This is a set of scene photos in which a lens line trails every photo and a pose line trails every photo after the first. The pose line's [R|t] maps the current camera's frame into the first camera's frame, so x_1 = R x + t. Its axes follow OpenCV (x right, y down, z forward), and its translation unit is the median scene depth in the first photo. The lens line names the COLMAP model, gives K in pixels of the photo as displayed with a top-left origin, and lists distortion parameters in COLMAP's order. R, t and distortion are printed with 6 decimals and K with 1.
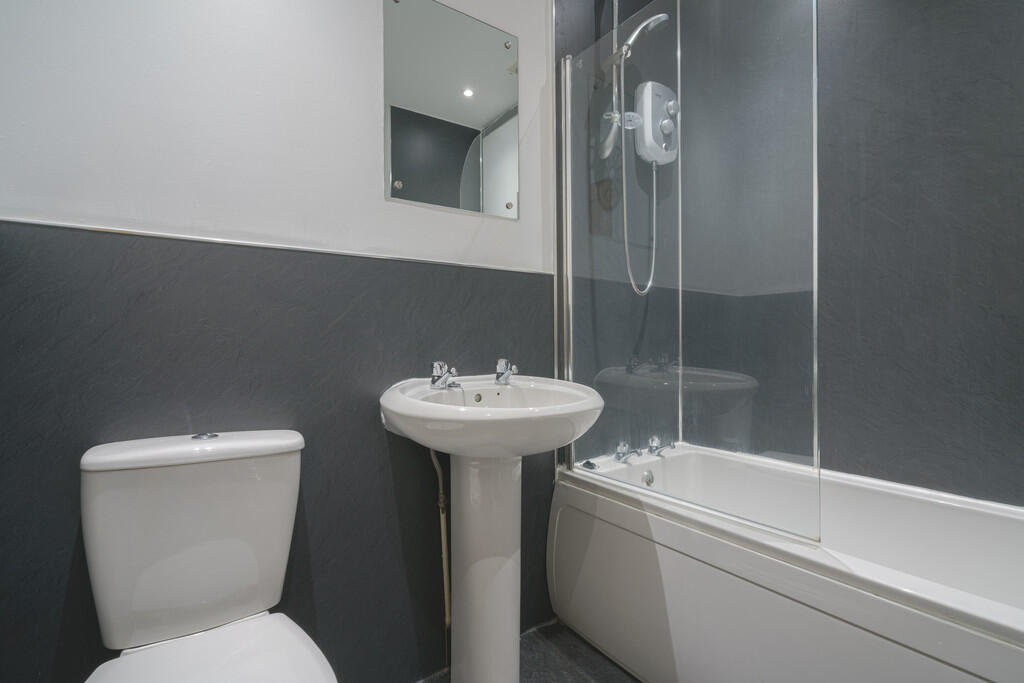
lens RADIAL K [[457.5, 0, 504.8], [0, 457.5, 345.7], [0, 0, 1]] dist [-0.005324, 0.001771]
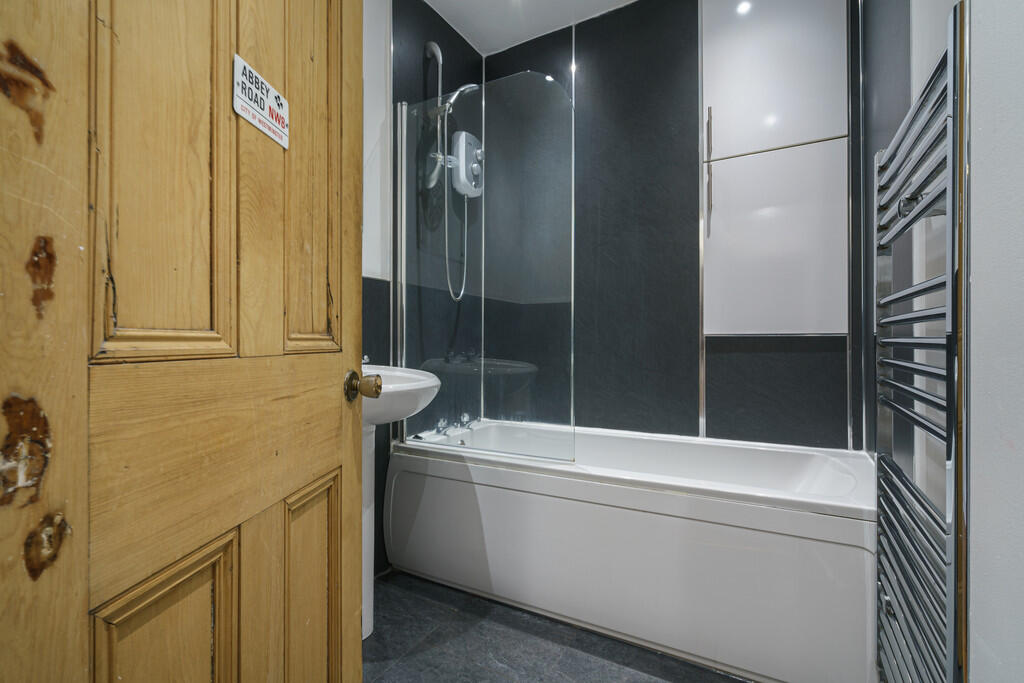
lens RADIAL K [[457.5, 0, 515.0], [0, 457.5, 341.5], [0, 0, 1]] dist [-0.005324, 0.001771]
pose [[0.890267, 0.008424, 0.455362, -0.134231], [-0.005926, 0.999959, -0.006912, 0.008762], [-0.455401, 0.003455, 0.890280, -0.197144]]
